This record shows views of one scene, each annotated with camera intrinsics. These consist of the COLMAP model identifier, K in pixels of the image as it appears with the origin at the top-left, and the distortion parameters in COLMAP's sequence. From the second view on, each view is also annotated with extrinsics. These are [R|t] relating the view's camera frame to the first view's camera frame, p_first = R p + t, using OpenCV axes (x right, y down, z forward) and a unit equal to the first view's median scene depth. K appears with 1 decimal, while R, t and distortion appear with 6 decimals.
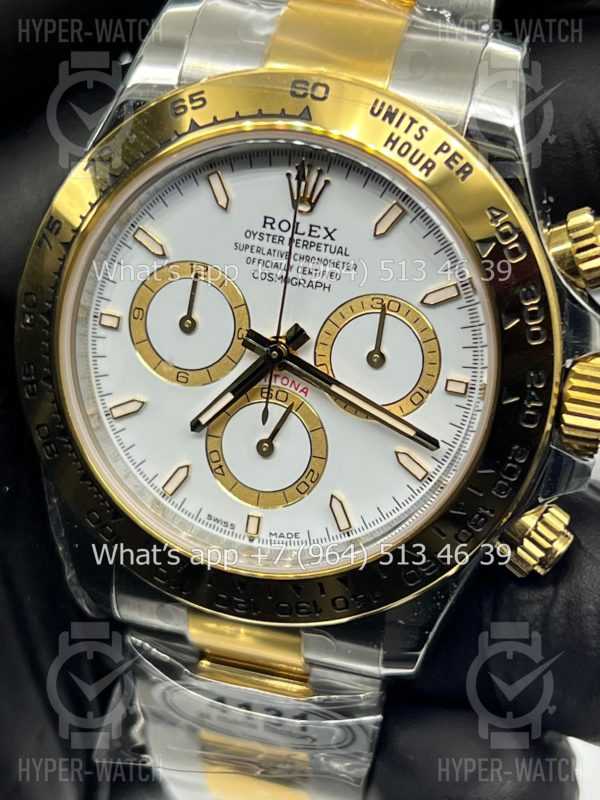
lens RADIAL K [[1923.3, 0, 315.7], [0, 1923.3, 411.9], [0, 0, 1]] dist [0.242518, 0.072636]
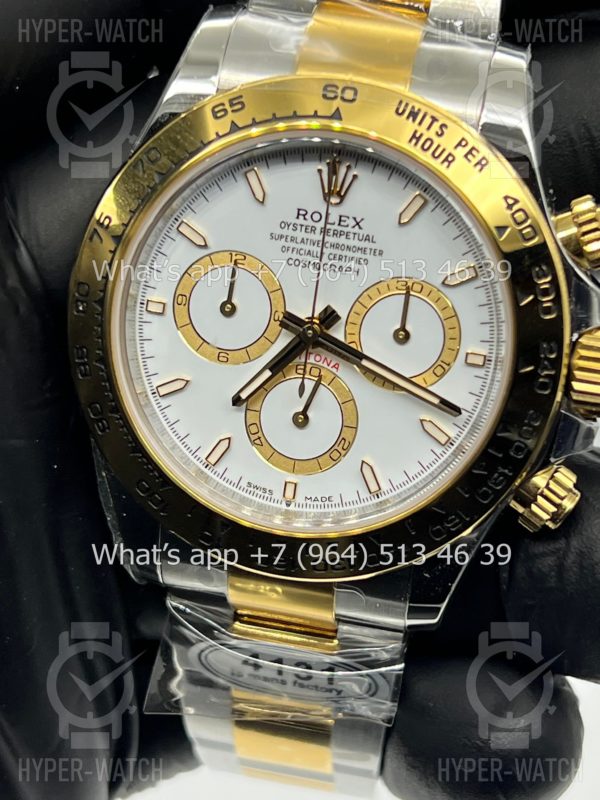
lens RADIAL K [[1923.3, 0, 315.7], [0, 1923.3, 411.9], [0, 0, 1]] dist [0.242518, 0.072636]
pose [[0.998308, -0.019031, 0.054952, -0.079183], [0.020249, 0.999560, -0.021685, 0.039028], [-0.054515, 0.022761, 0.998253, -0.099379]]
